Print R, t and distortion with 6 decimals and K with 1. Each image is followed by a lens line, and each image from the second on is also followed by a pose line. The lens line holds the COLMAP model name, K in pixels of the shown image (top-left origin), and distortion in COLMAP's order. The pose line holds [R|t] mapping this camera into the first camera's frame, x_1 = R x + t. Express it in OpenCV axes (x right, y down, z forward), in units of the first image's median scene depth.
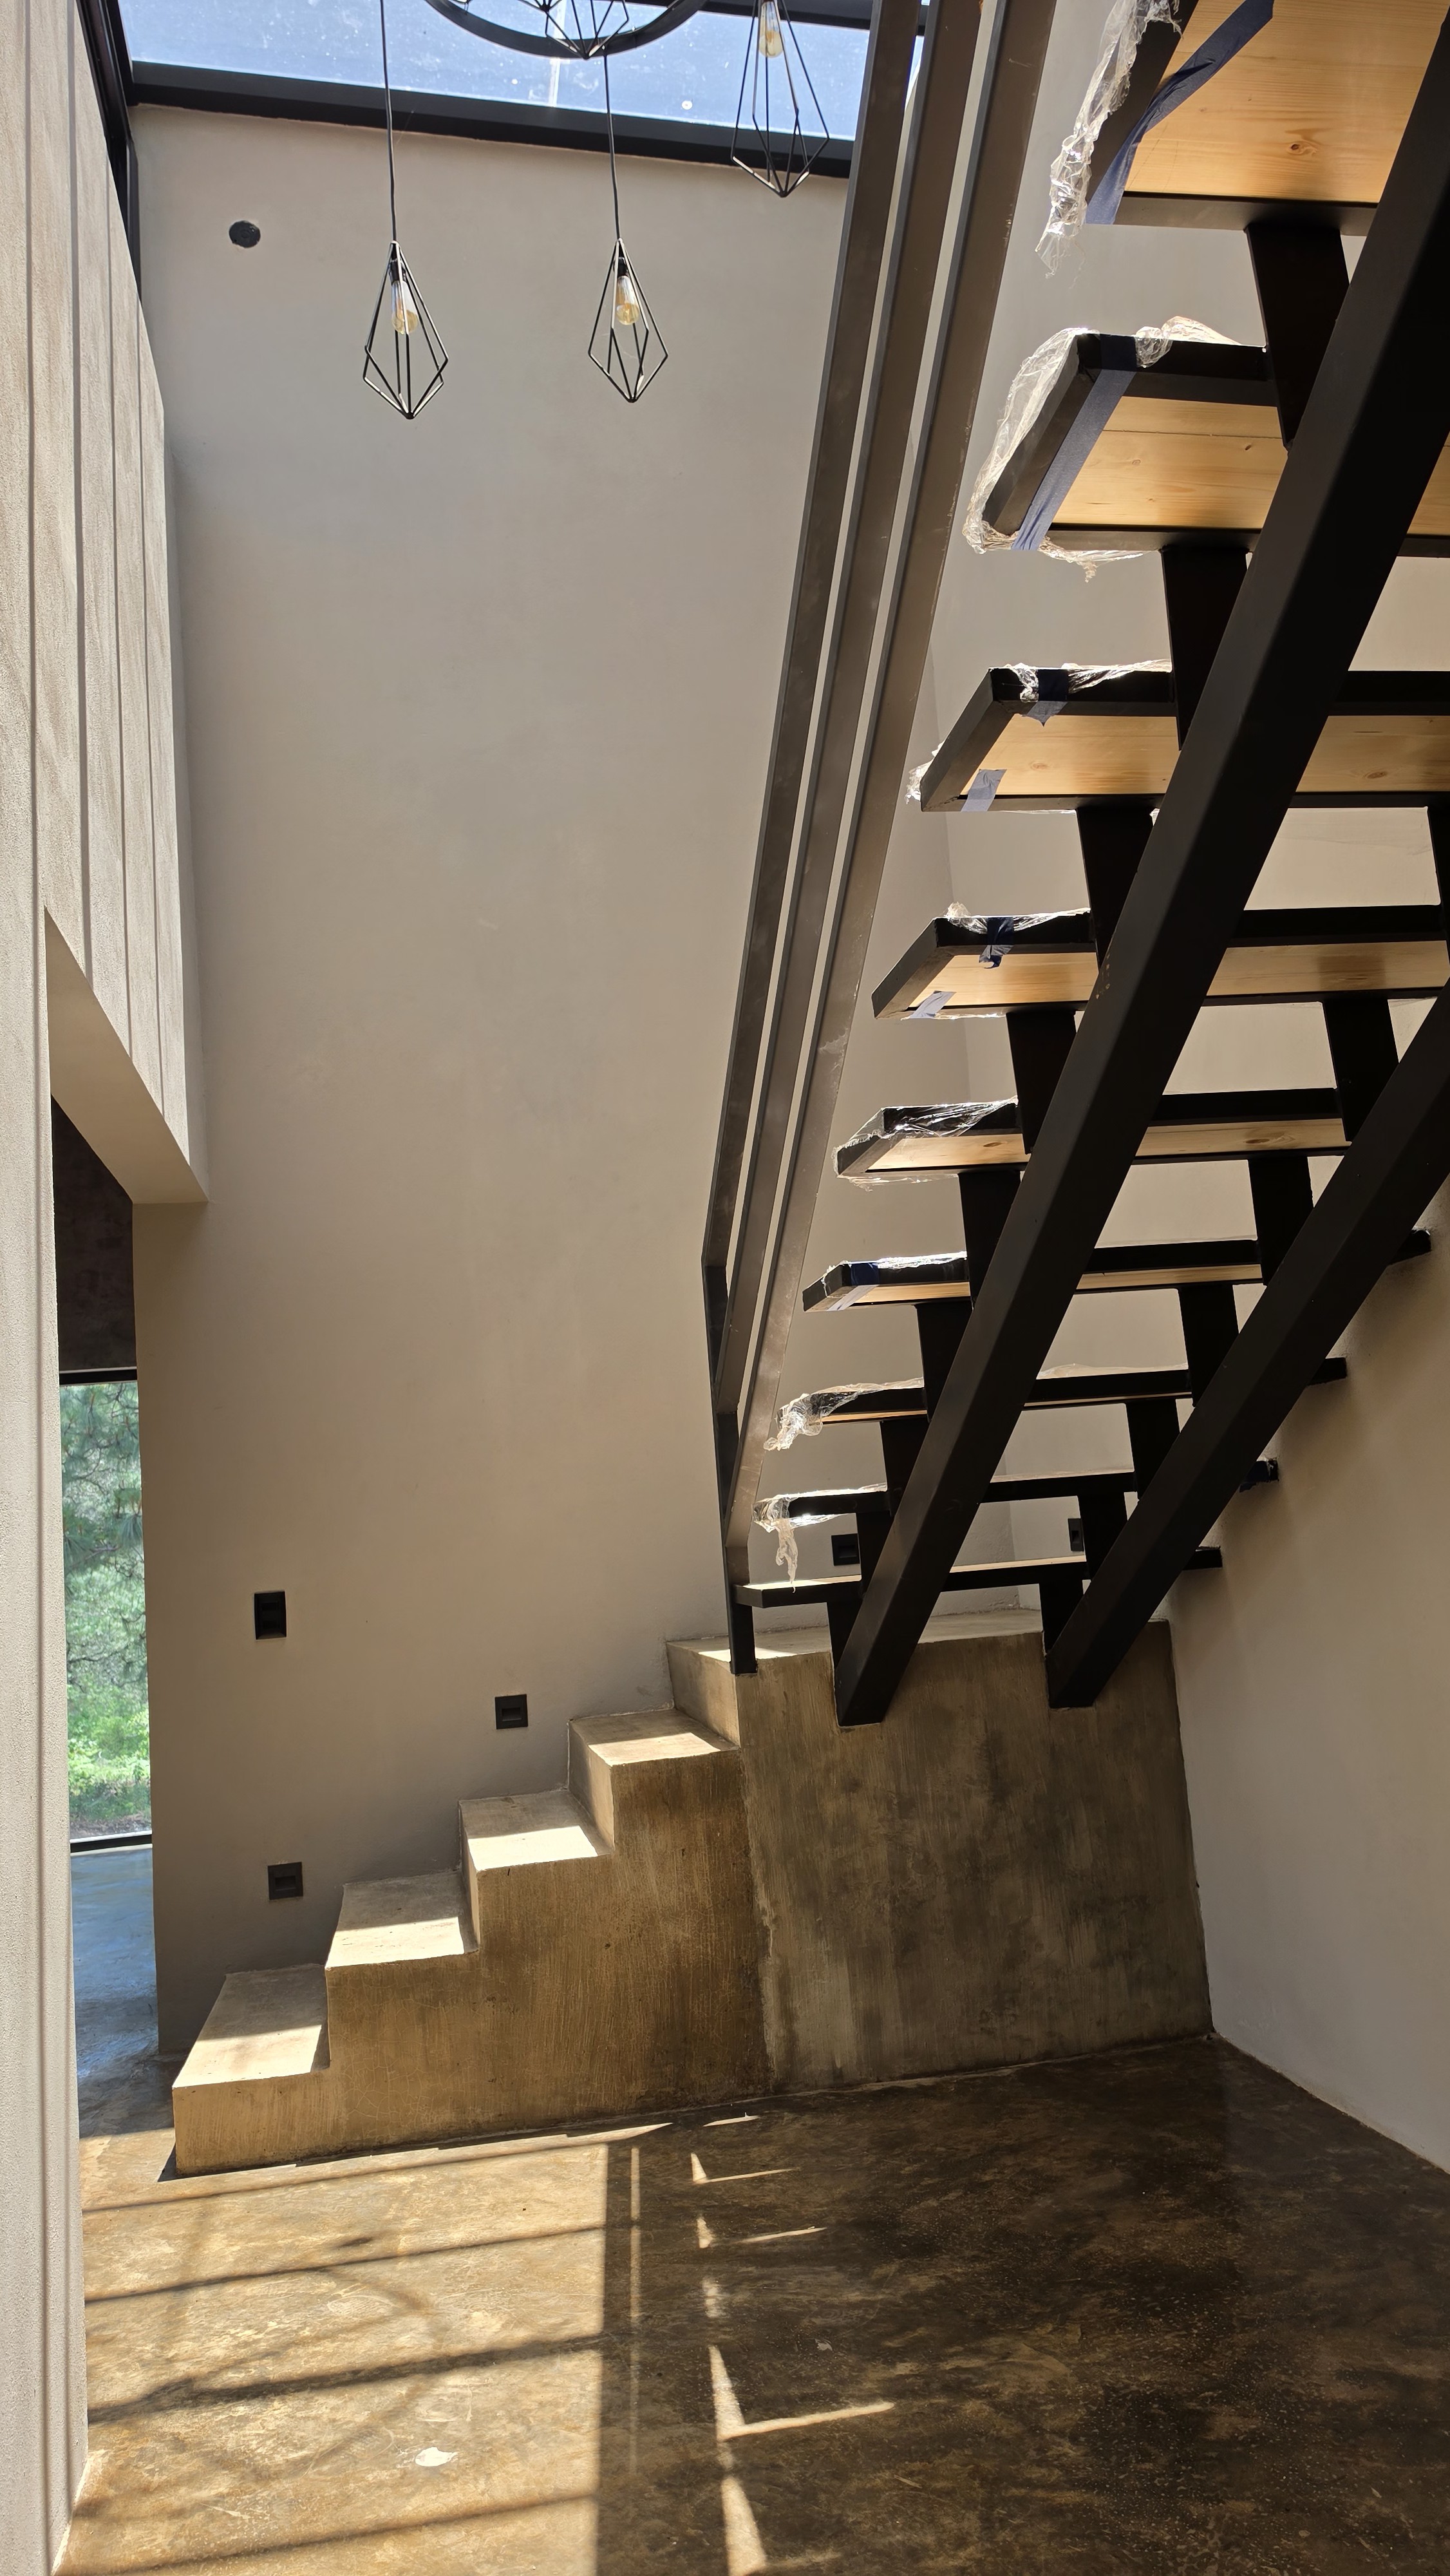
lens RADIAL K [[1767.0, 0, 725.0], [0, 1767.0, 1288.0], [0, 0, 1]] dist [0.073380, -0.002929]
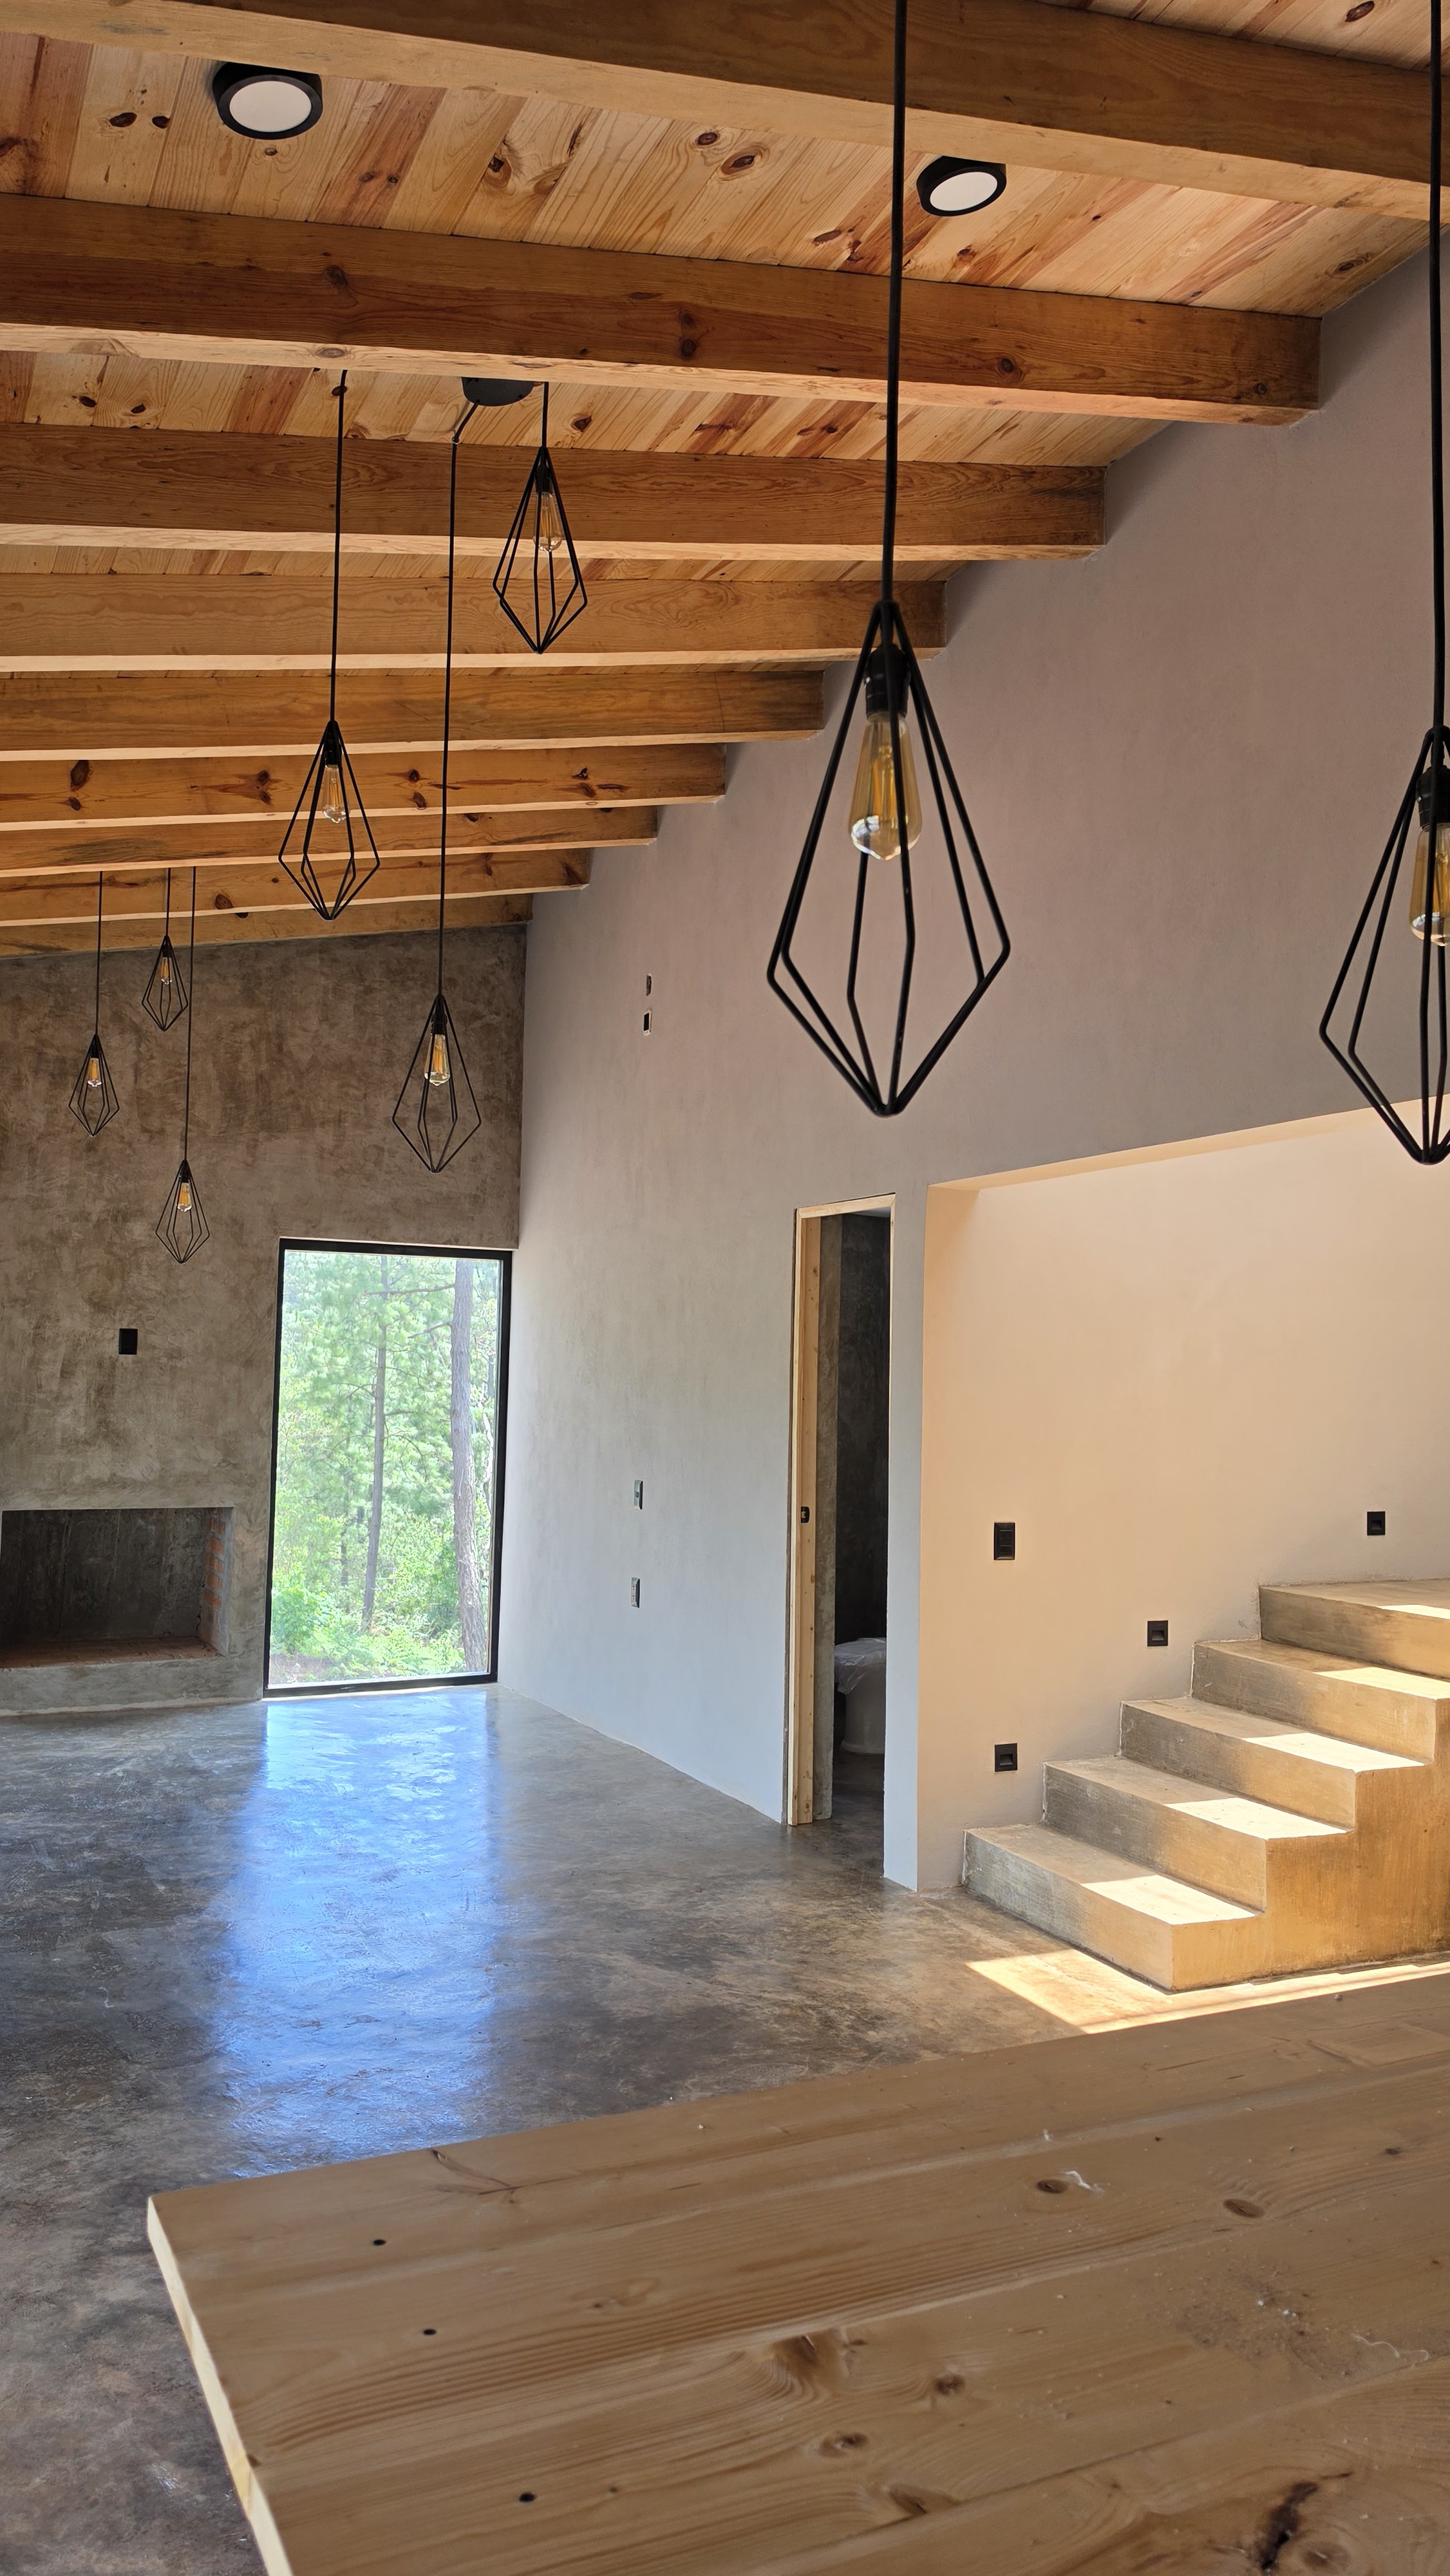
lens RADIAL K [[1767.0, 0, 725.0], [0, 1767.0, 1288.0], [0, 0, 1]] dist [0.073380, -0.002929]
pose [[0.948793, 0.115218, 0.294138, -1.006399], [-0.138299, 0.988641, 0.058841, -0.037084], [-0.284017, -0.096507, 0.953950, -0.088004]]
